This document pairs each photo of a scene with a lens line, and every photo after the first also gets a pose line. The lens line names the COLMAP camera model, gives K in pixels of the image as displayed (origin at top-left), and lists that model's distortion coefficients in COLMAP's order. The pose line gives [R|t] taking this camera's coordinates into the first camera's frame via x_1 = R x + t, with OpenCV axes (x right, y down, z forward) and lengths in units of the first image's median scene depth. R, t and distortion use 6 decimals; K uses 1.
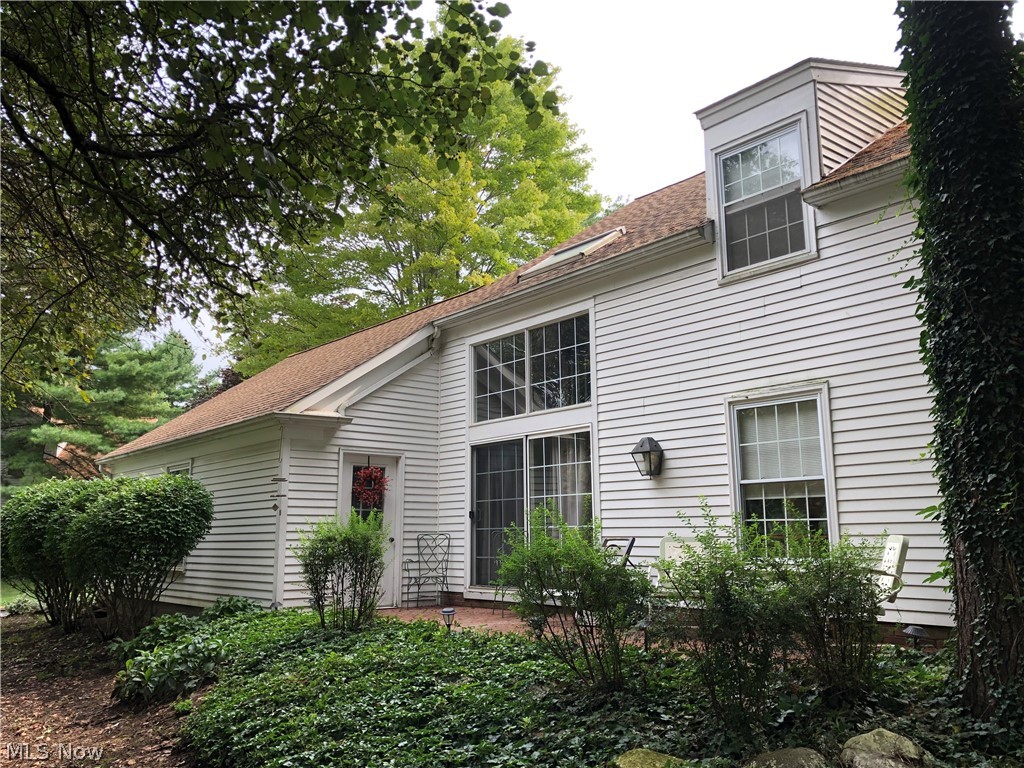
lens RADIAL K [[807.7, 0, 512.0], [0, 807.7, 384.0], [0, 0, 1]] dist [0.006080, 0.001233]
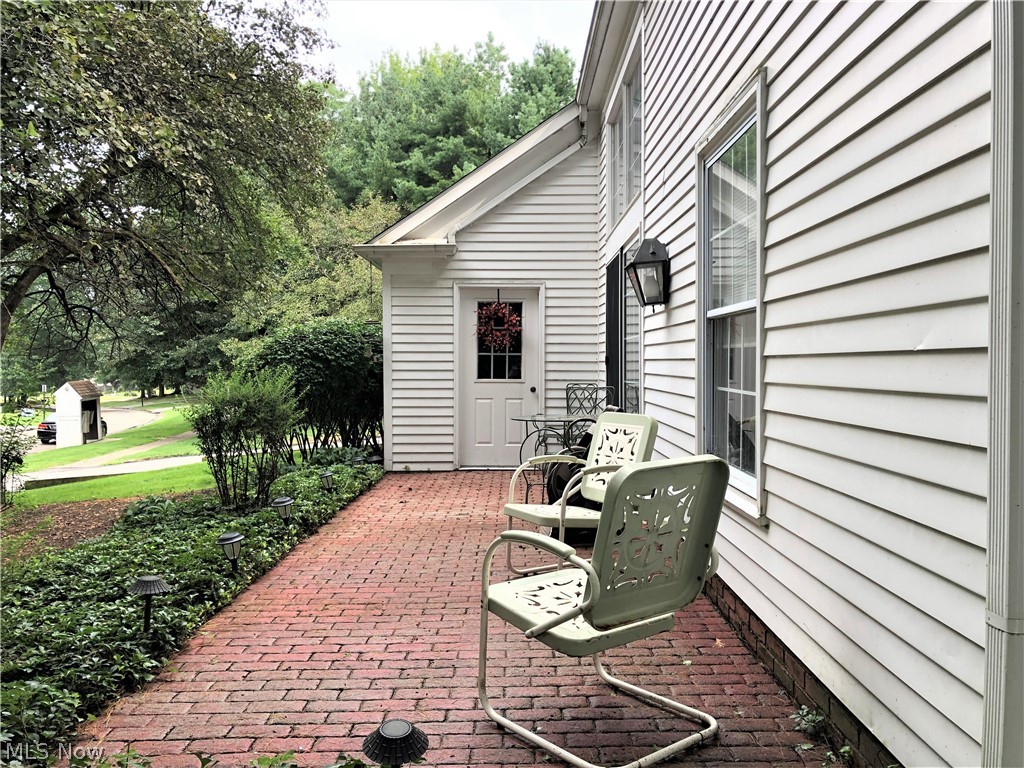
lens RADIAL K [[807.7, 0, 512.0], [0, 807.7, 384.0], [0, 0, 1]] dist [0.006080, 0.001233]
pose [[0.804319, 0.019563, -0.593876, 0.326389], [0.105084, 0.979021, 0.174571, 0.042217], [0.584832, -0.202817, 0.785390, 0.348574]]
